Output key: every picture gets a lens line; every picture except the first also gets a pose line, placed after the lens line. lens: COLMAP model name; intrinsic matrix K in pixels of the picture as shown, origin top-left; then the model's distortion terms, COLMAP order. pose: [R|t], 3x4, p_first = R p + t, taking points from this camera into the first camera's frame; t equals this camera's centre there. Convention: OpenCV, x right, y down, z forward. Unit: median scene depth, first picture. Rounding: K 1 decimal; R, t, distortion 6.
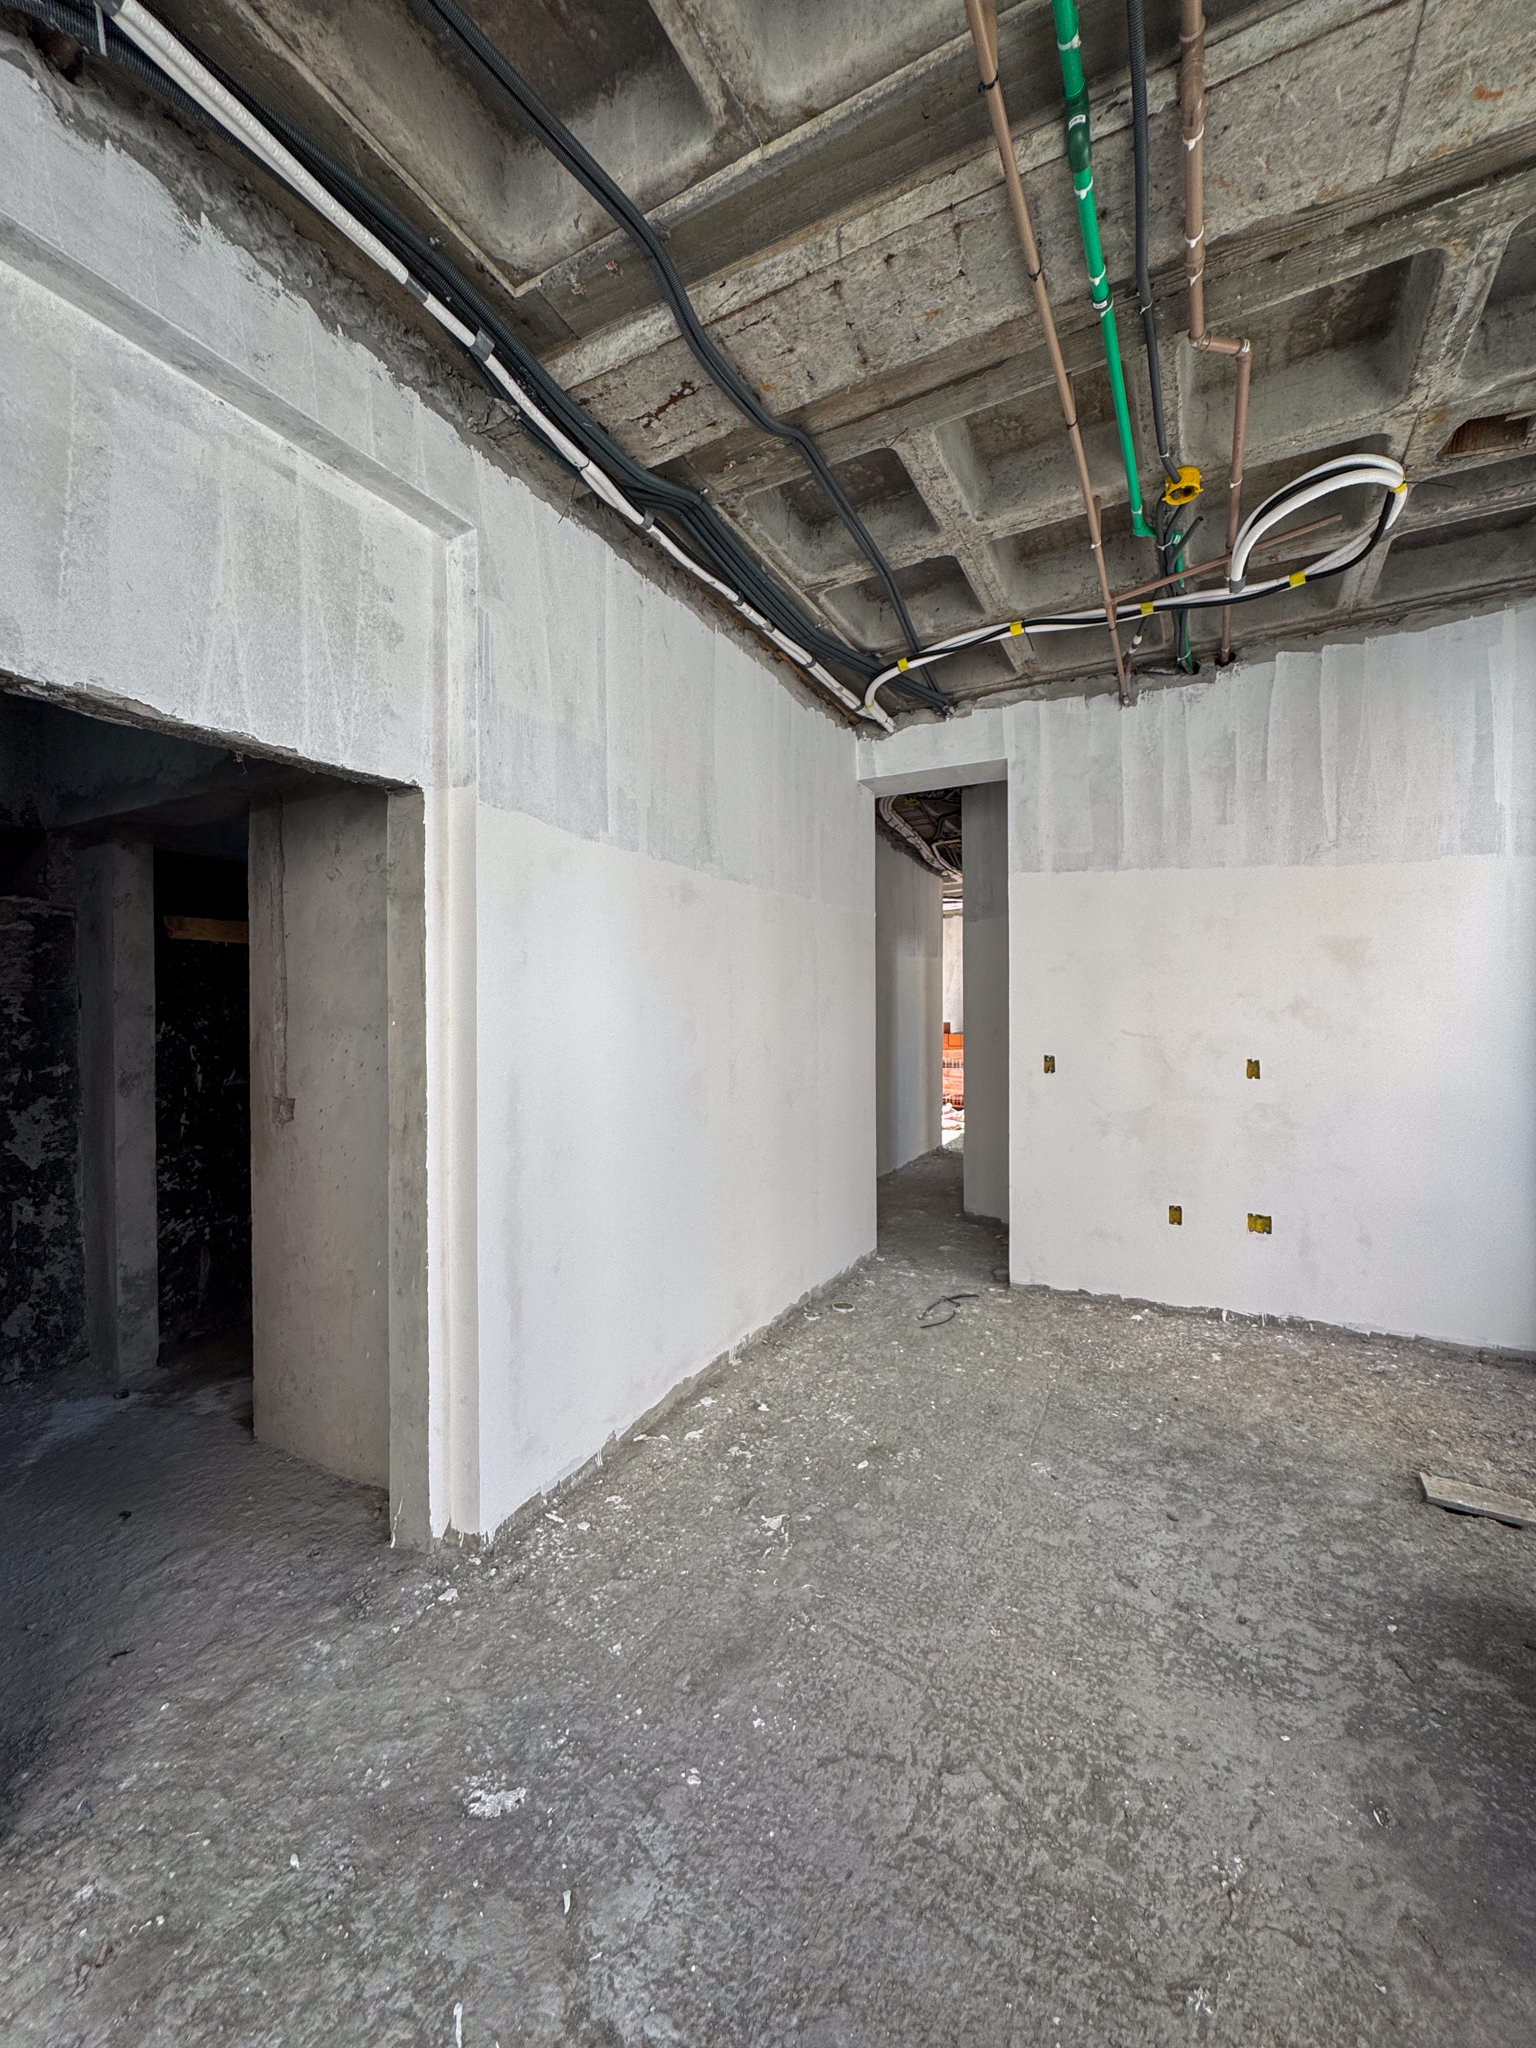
lens RADIAL K [[814.1, 0, 766.0], [0, 814.1, 1019.1], [0, 0, 1]] dist [-0.005736, 0.000514]
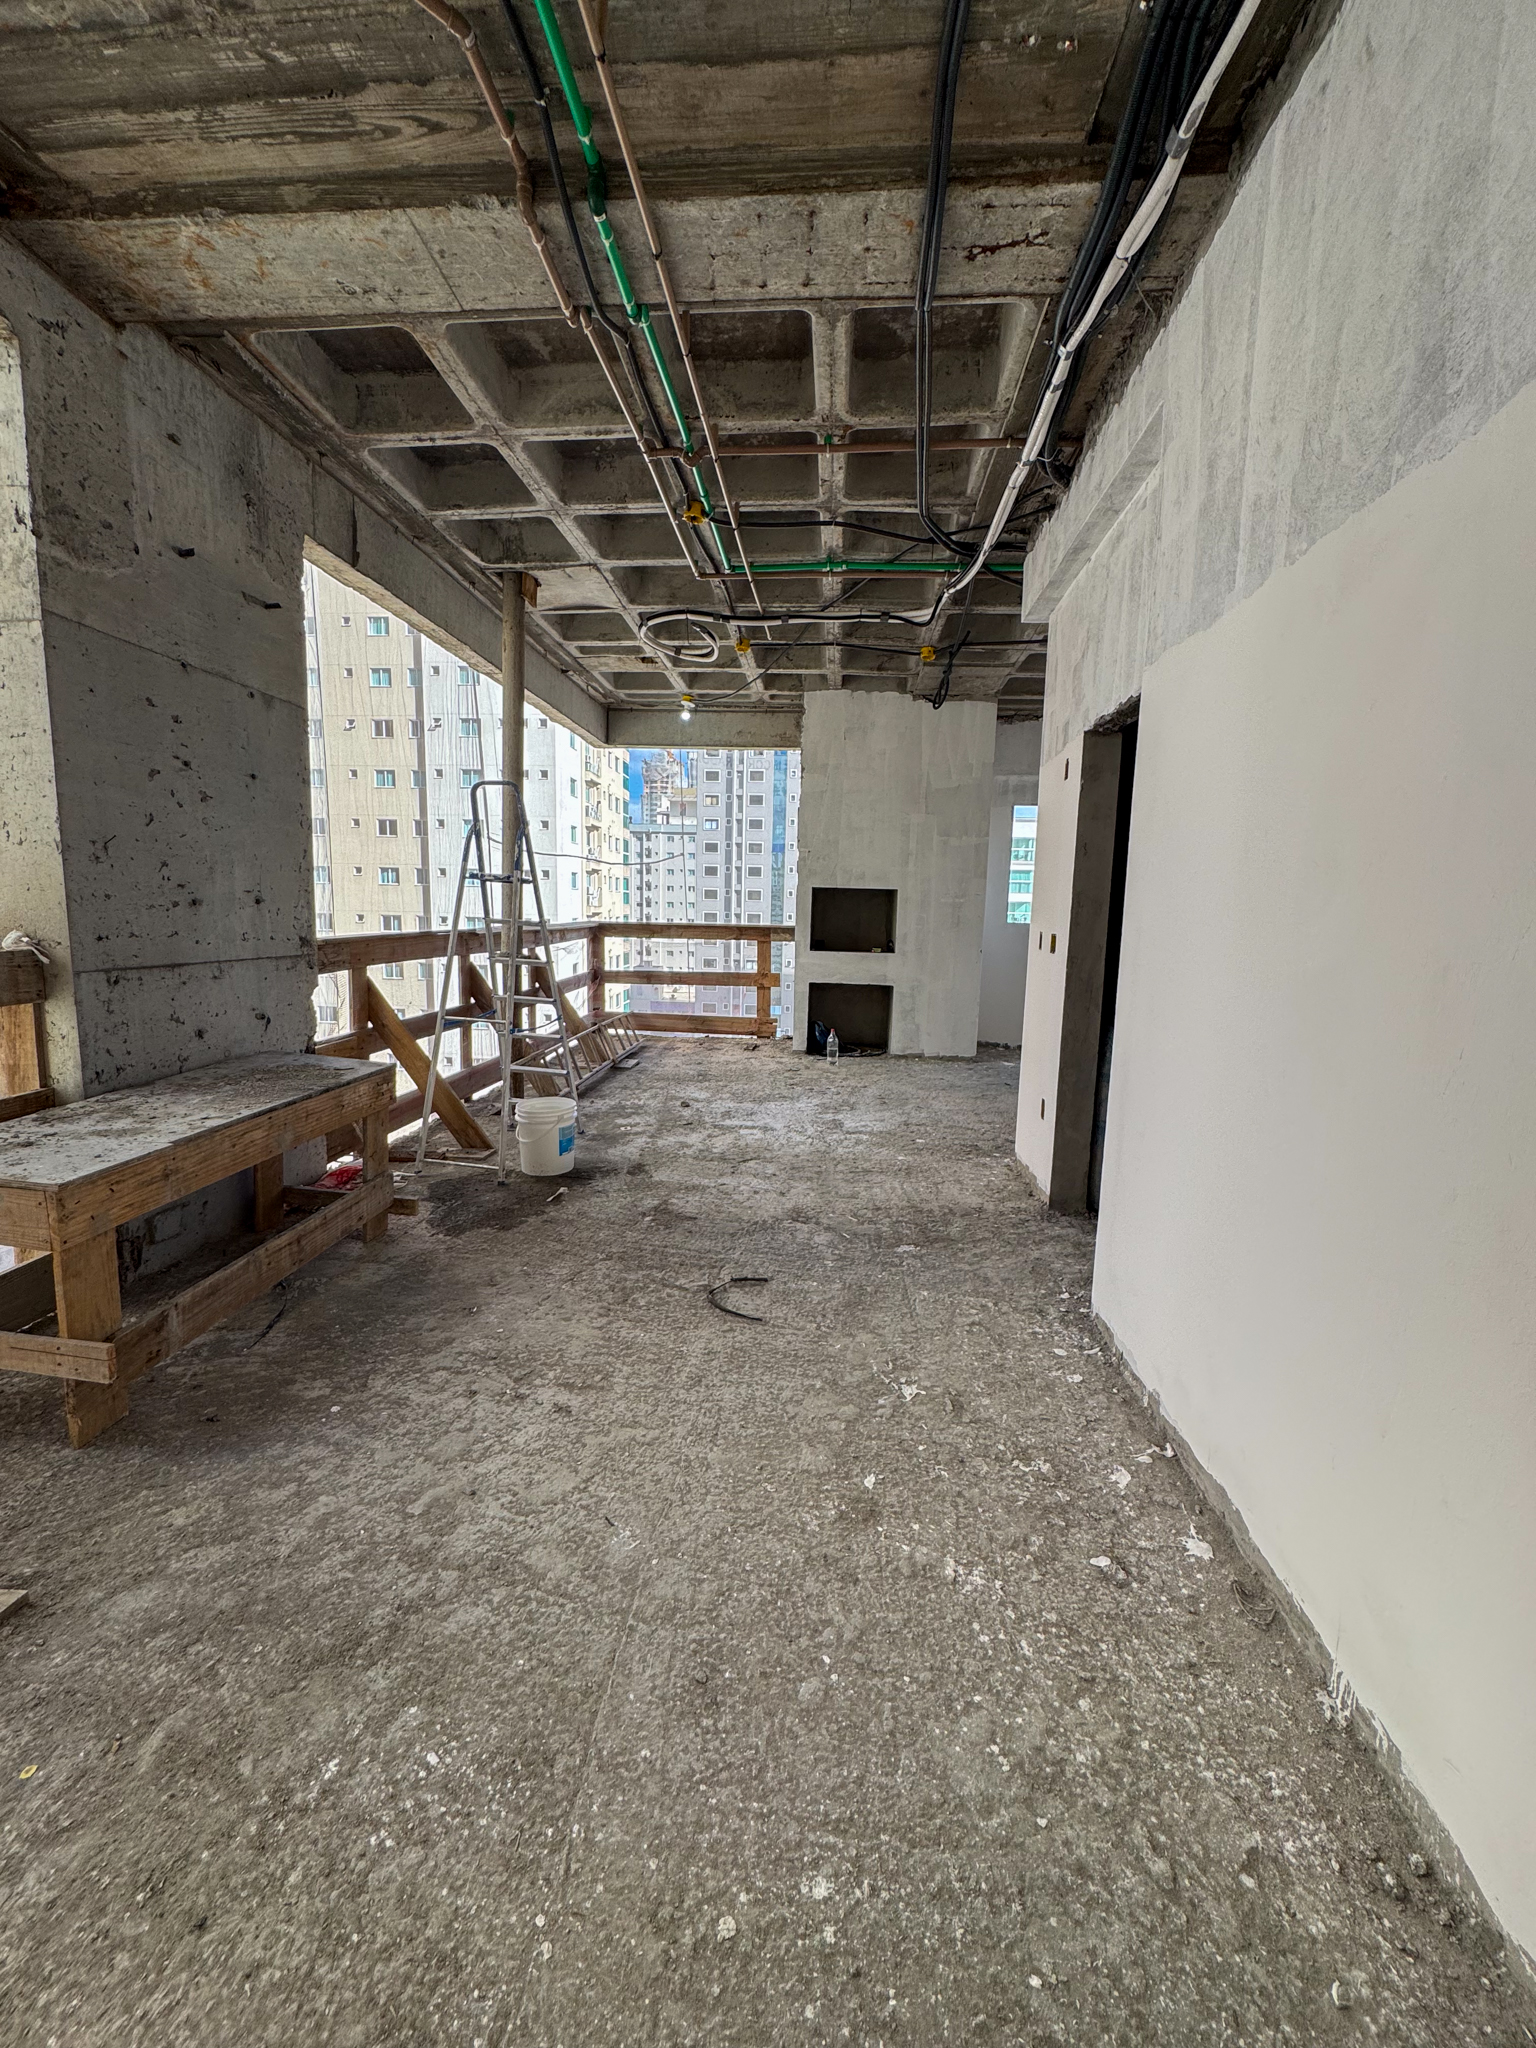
lens RADIAL K [[814.1, 0, 765.9], [0, 814.1, 1016.4], [0, 0, 1]] dist [-0.005736, 0.000514]
pose [[-0.920093, 0.036970, -0.389952, 0.582634], [-0.018805, 0.990219, 0.138249, 0.056186], [0.391249, 0.134536, -0.910398, 1.943987]]
